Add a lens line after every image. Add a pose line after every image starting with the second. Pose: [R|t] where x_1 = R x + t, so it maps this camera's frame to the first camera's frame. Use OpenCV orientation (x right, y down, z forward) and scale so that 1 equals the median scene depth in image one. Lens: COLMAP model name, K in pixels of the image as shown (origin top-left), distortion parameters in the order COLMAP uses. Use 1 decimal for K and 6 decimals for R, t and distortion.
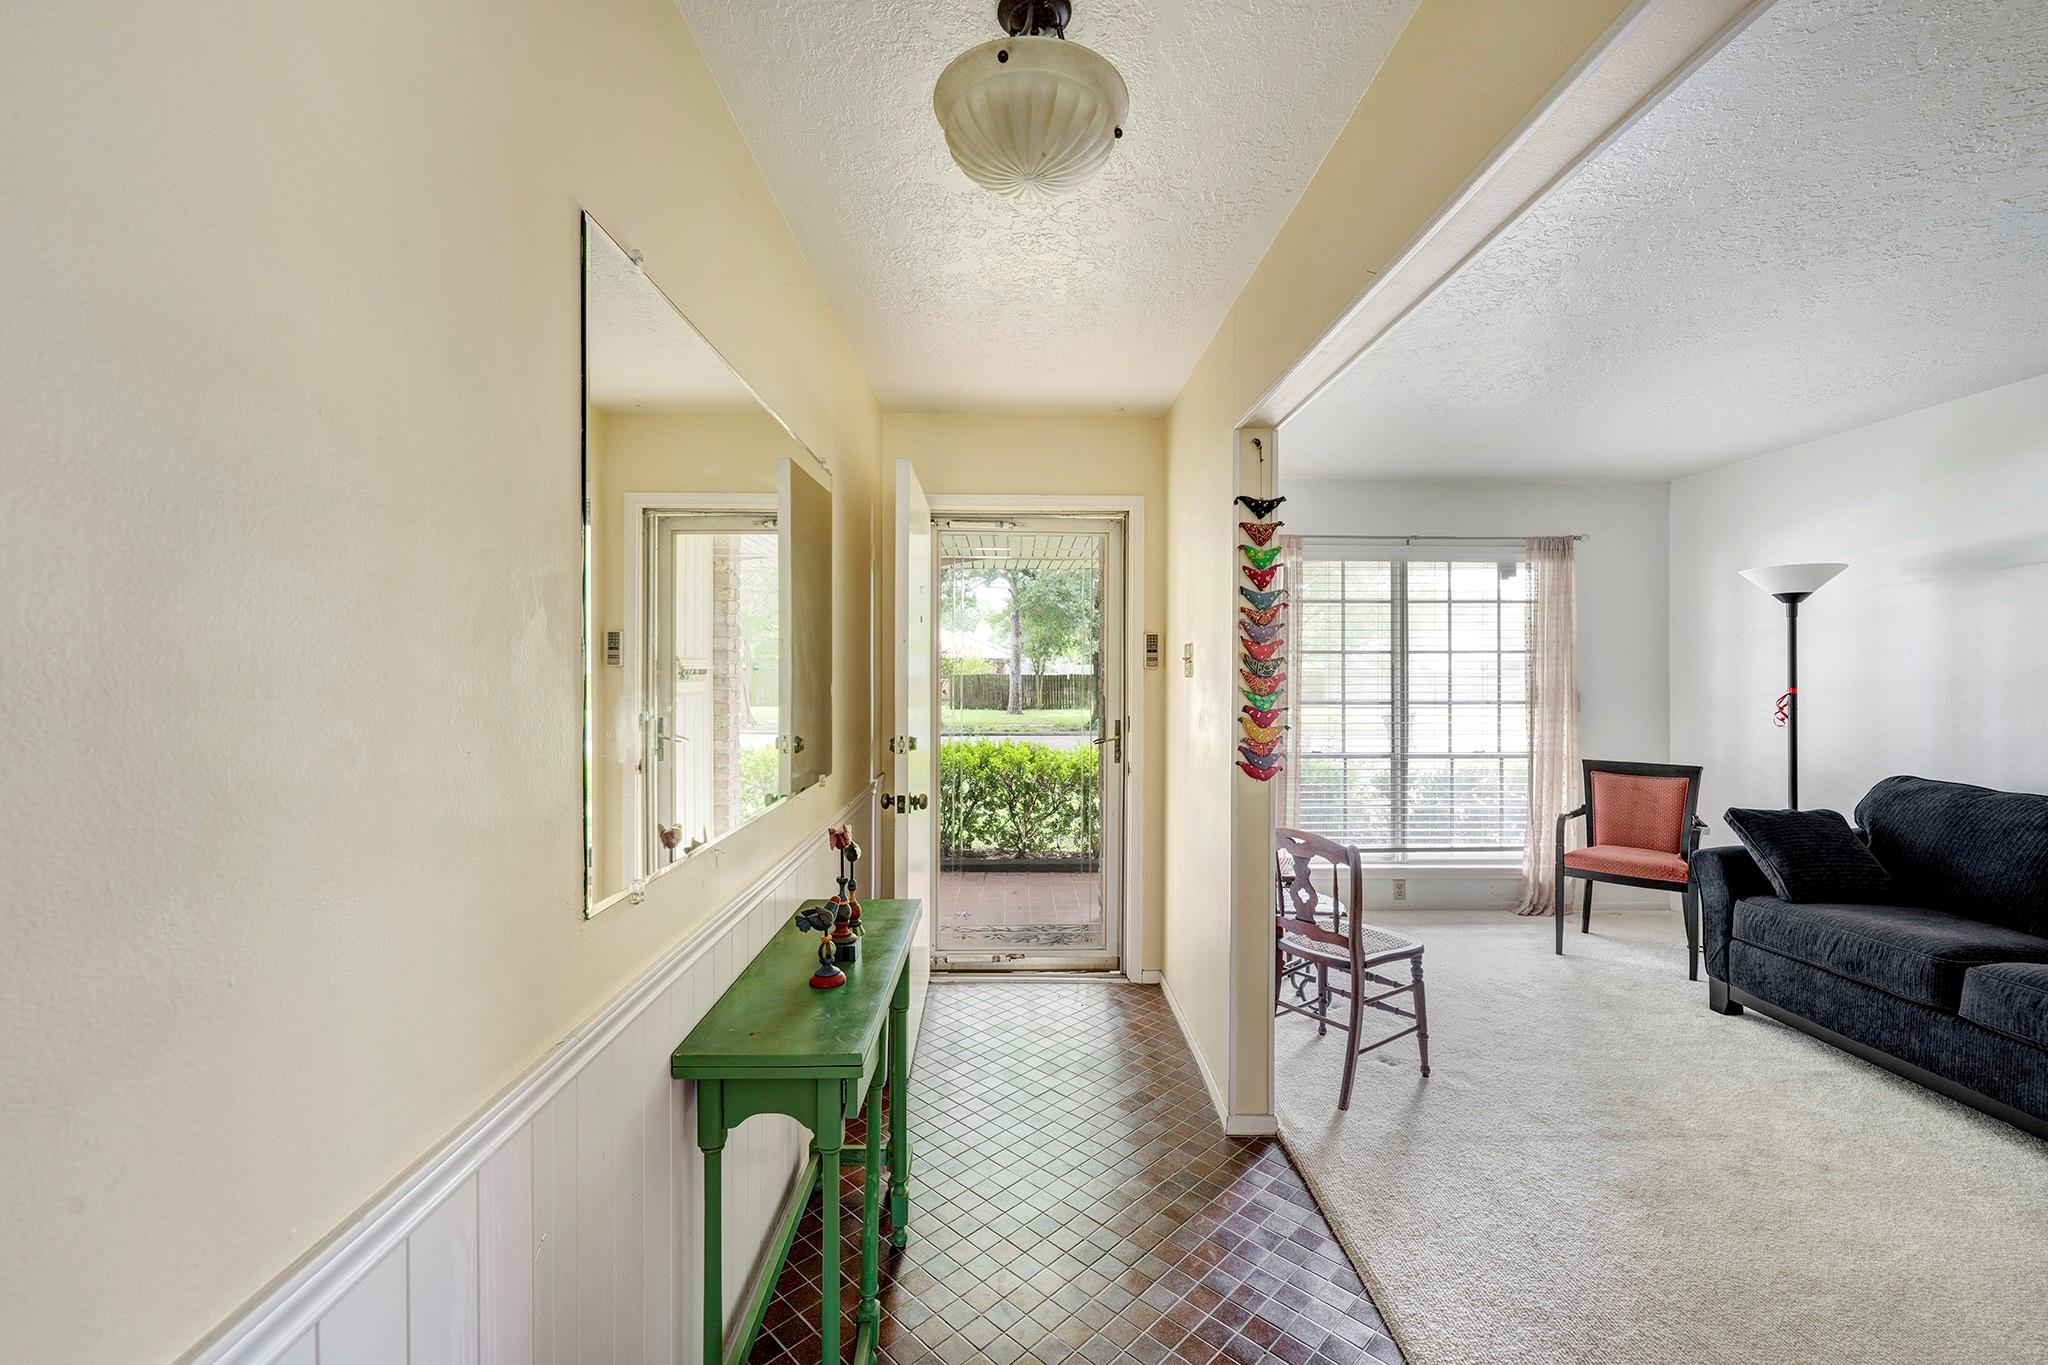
lens RADIAL K [[850.3, 0, 1027.2], [0, 850.3, 680.1], [0, 0, 1]] dist [-0.004481, 0.000798]
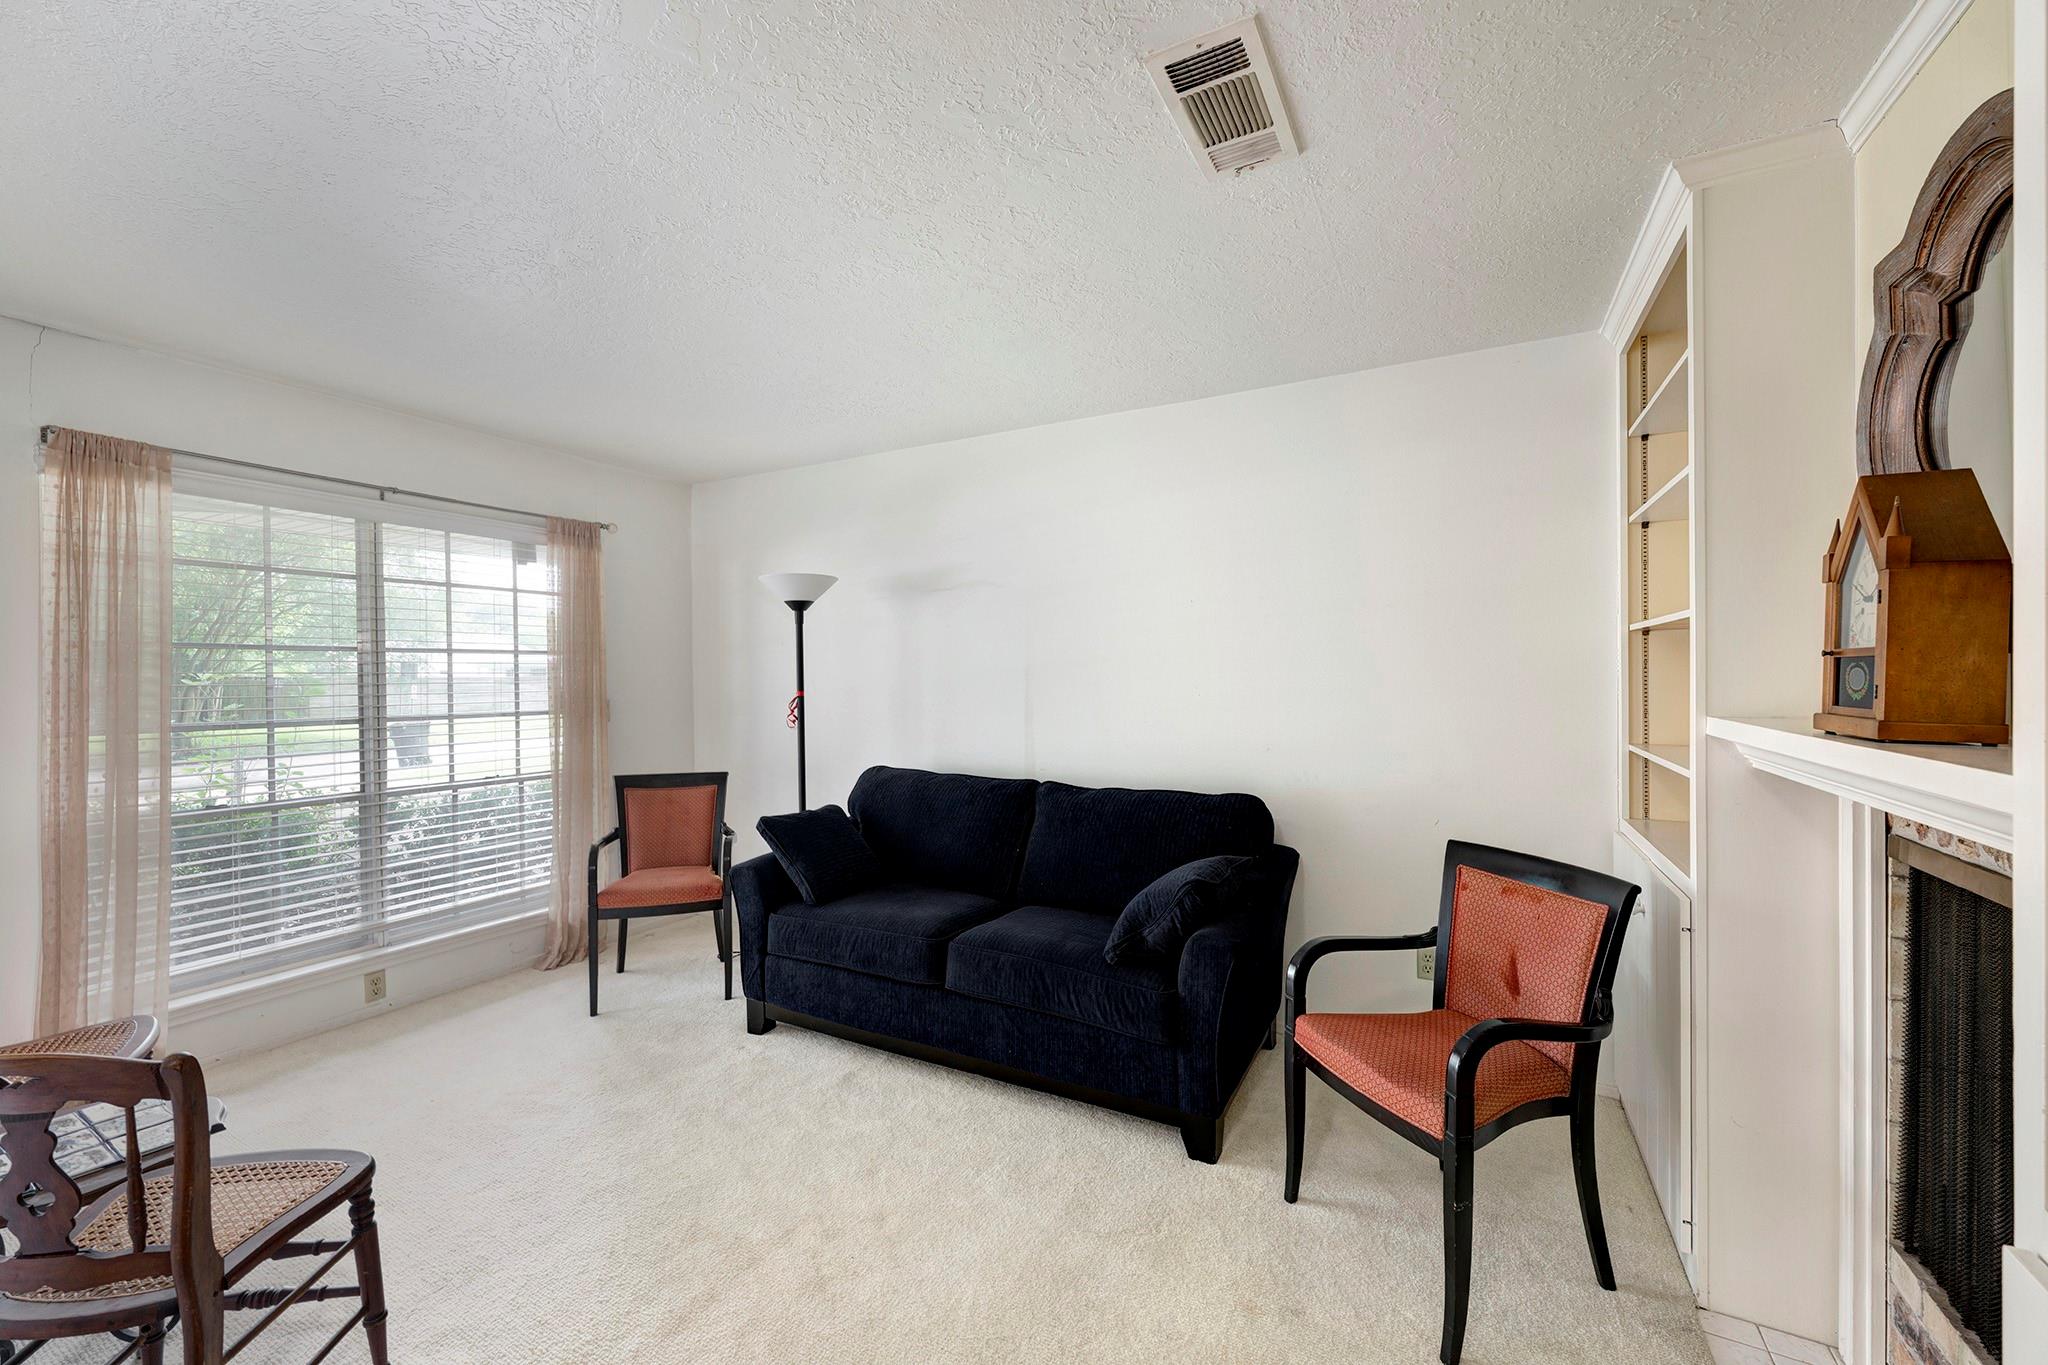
lens RADIAL K [[829.9, 0, 1025.4], [0, 829.9, 682.2], [0, 0, 1]] dist [-0.004527, 0.000923]
pose [[0.497218, -0.009680, 0.867571, 0.135583], [0.012175, 0.999917, 0.004179, -0.002391], [-0.867540, 0.008485, 0.497295, 0.226078]]
